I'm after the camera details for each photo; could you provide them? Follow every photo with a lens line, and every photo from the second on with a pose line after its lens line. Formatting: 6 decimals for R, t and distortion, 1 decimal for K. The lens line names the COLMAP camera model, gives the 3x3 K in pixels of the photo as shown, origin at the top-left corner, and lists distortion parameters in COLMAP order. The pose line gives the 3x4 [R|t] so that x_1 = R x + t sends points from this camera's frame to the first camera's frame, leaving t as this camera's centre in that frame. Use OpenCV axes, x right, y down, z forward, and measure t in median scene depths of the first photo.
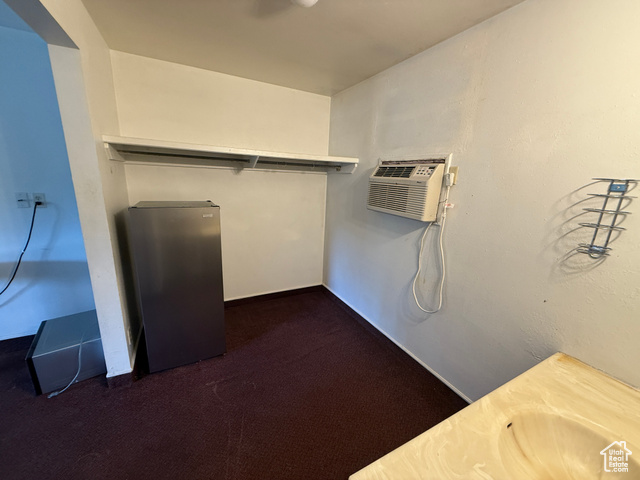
lens RADIAL K [[251.5, 0, 315.7], [0, 251.5, 240.0], [0, 0, 1]] dist [-0.000445, -0.000005]
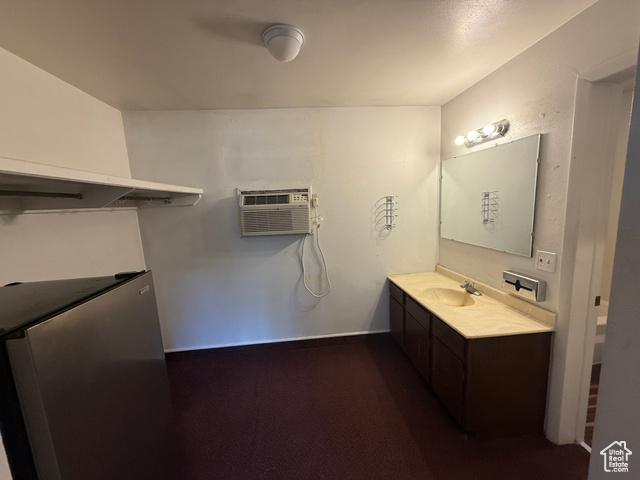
lens RADIAL K [[251.5, 0, 315.7], [0, 251.5, 240.0], [0, 0, 1]] dist [-0.000445, -0.000005]
pose [[0.375787, -0.198212, 0.905260, -0.684309], [0.287814, 0.953514, 0.089301, -0.127915], [-0.880879, 0.226988, 0.415366, 0.344247]]
